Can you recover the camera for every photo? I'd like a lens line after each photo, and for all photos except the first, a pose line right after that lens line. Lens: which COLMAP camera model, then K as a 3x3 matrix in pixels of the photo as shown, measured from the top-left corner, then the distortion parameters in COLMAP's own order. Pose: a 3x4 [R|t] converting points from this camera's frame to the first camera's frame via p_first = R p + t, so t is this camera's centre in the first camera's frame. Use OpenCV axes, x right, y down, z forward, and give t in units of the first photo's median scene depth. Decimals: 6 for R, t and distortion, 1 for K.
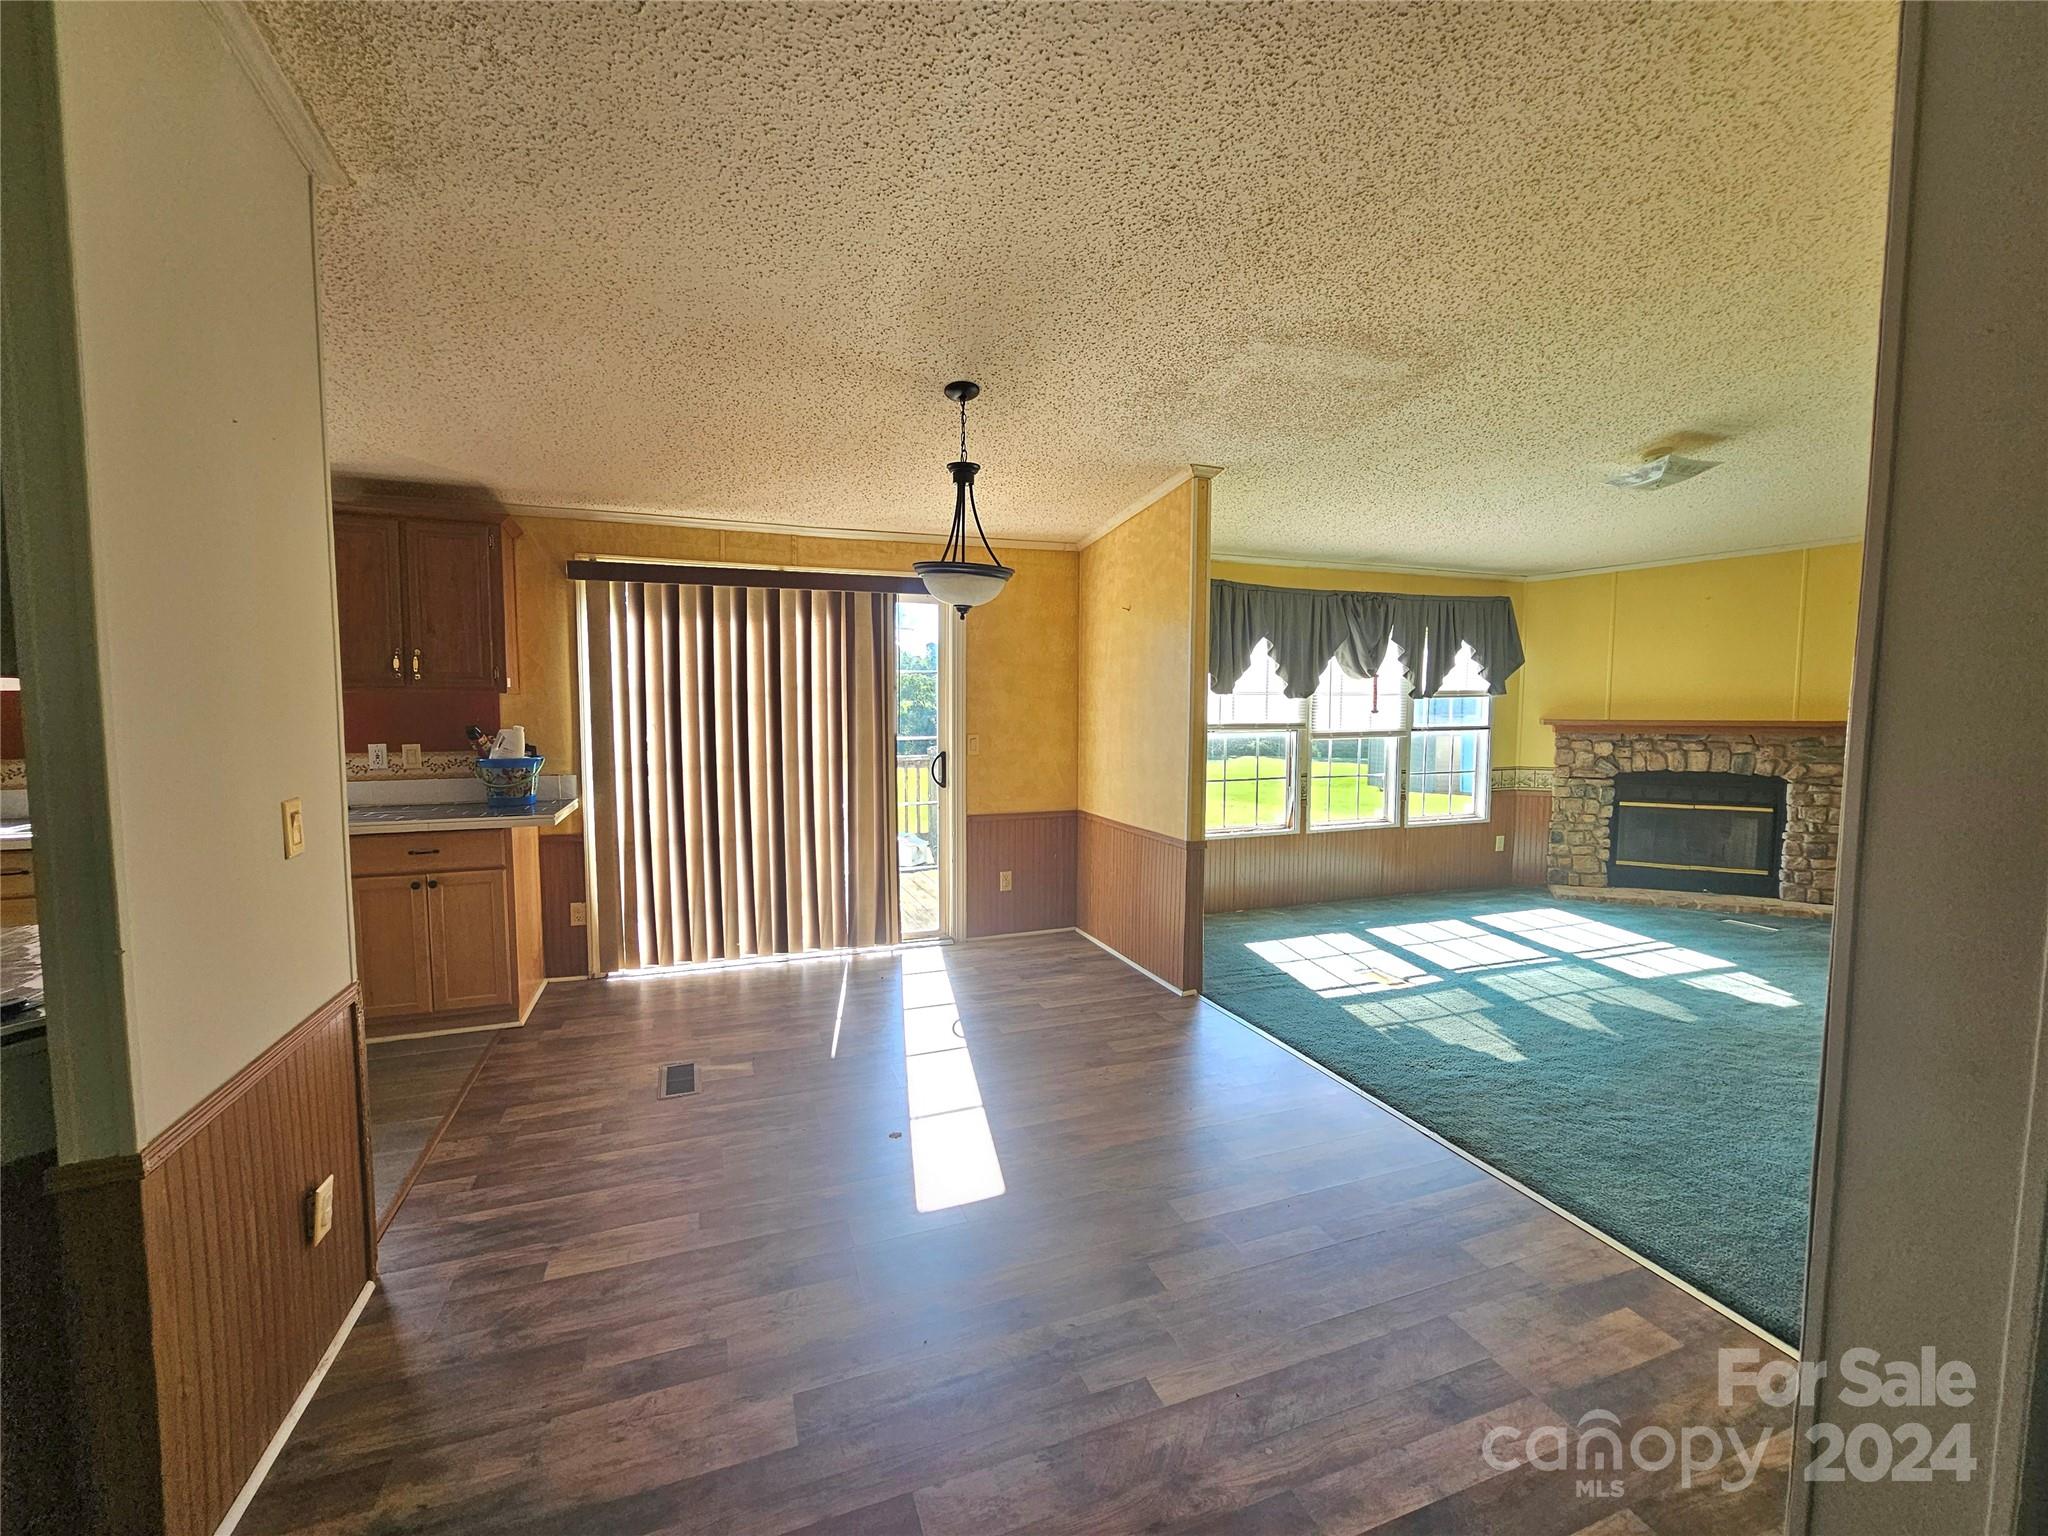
lens RADIAL K [[846.5, 0, 1012.4], [0, 846.5, 762.5], [0, 0, 1]] dist [-0.002280, 0.000217]
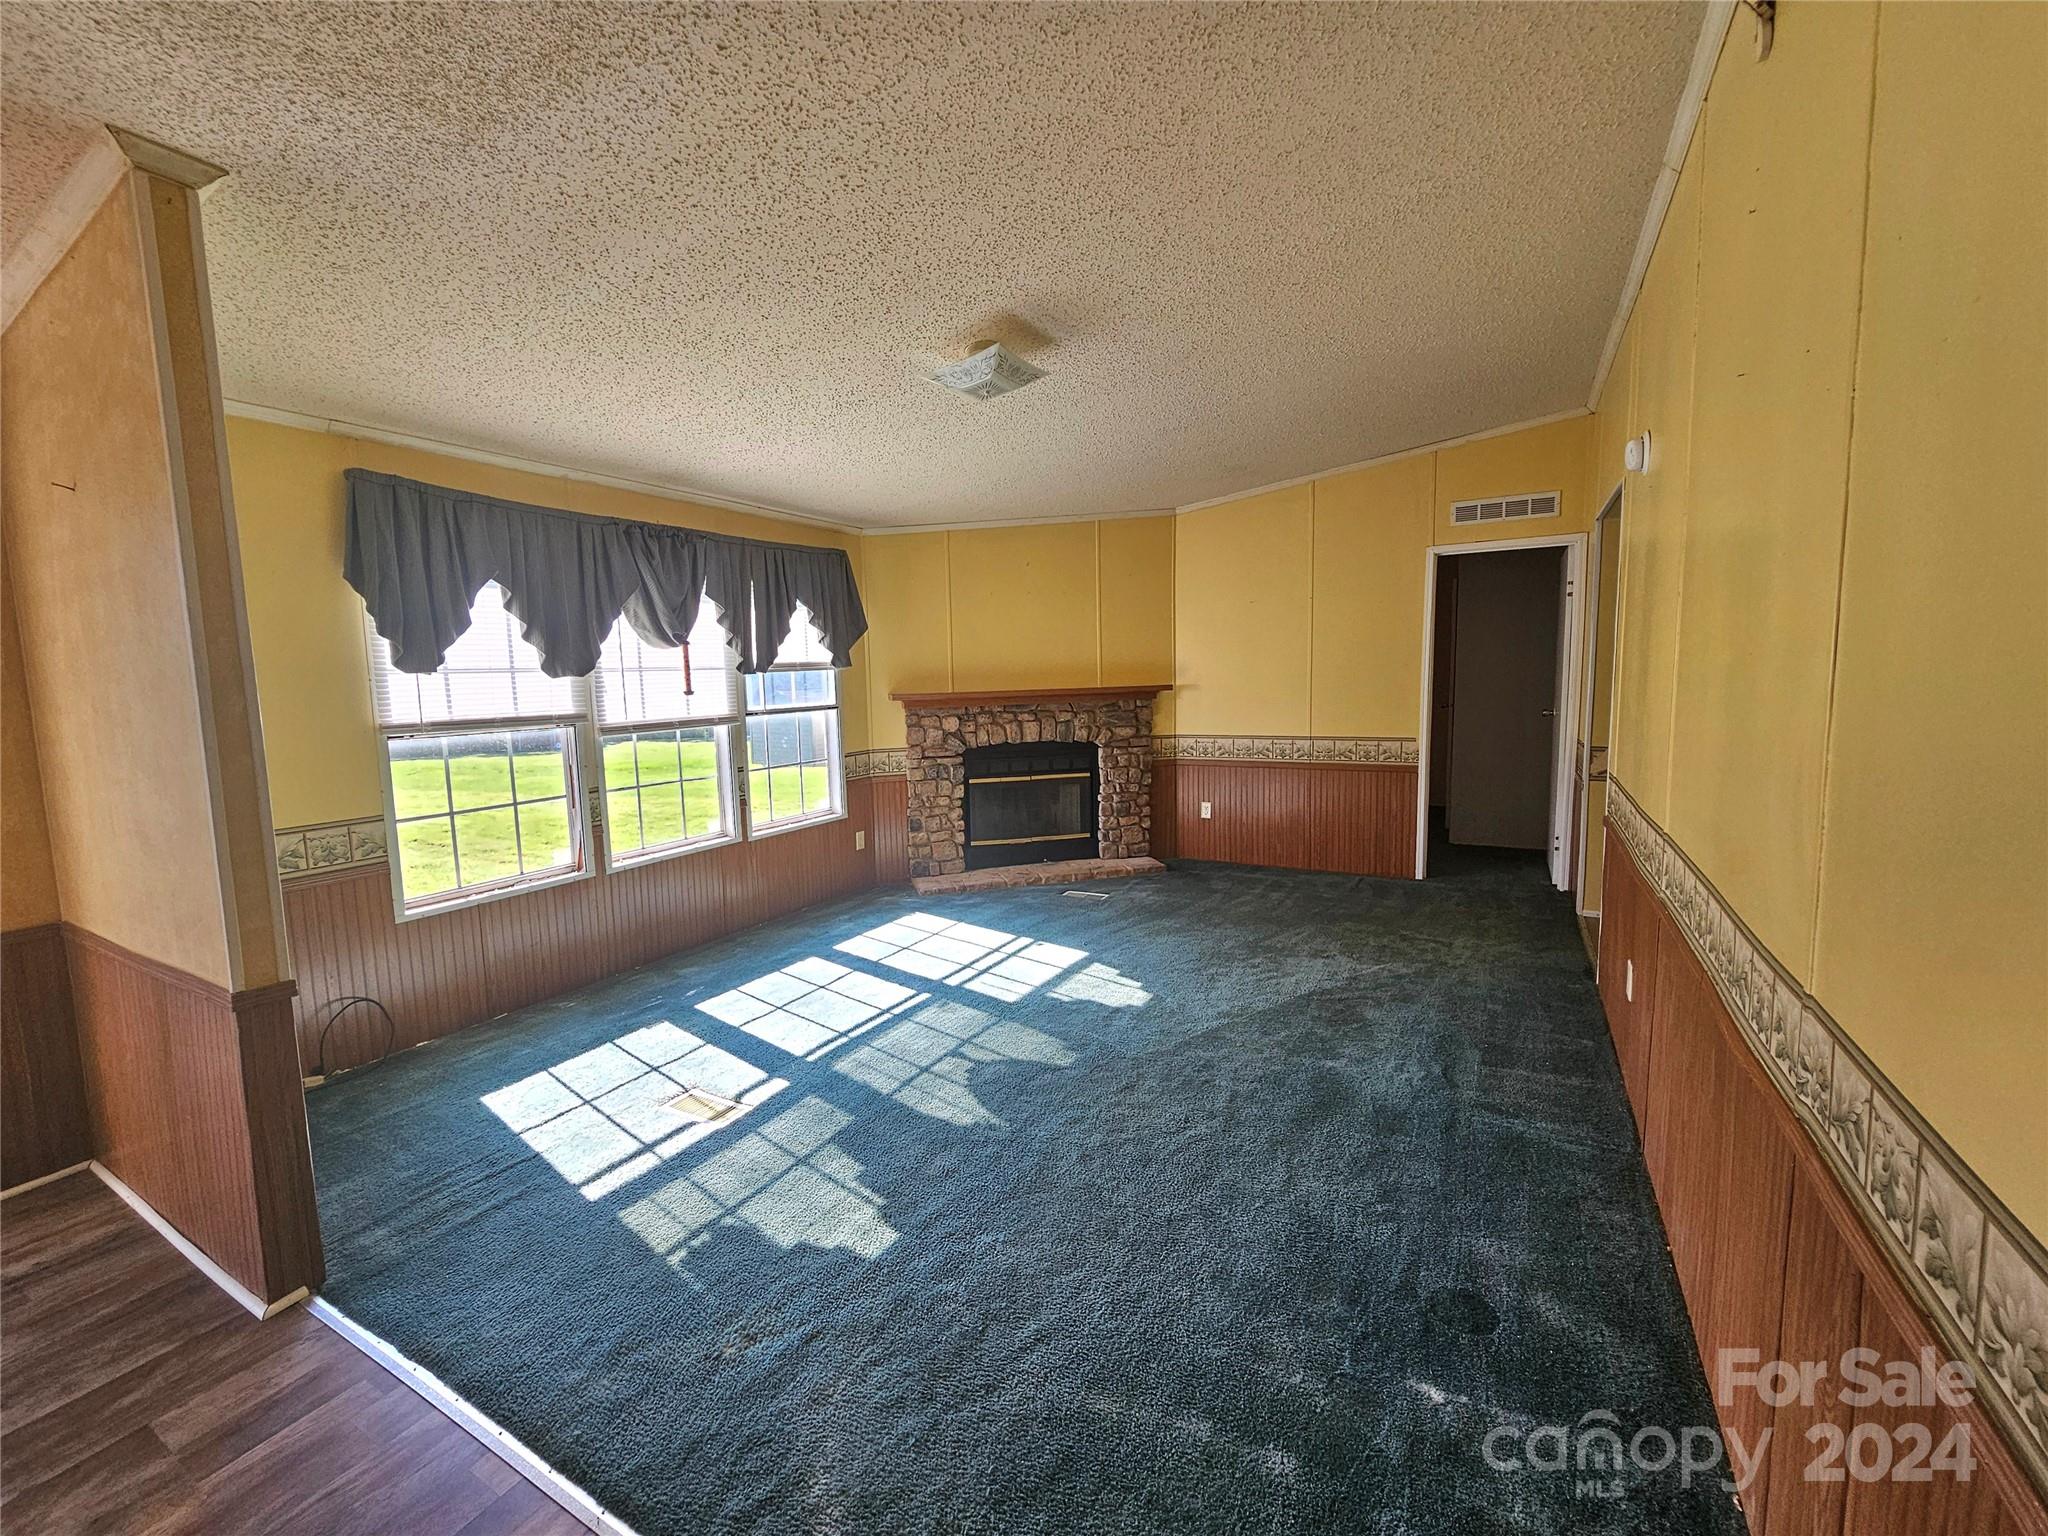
lens RADIAL K [[846.5, 0, 1017.8], [0, 846.5, 765.0], [0, 0, 1]] dist [-0.002280, 0.000217]
pose [[0.766090, -0.089292, 0.636501, 0.186411], [0.071518, 0.995996, 0.053644, -0.018310], [-0.638742, 0.004425, 0.769408, 0.277332]]
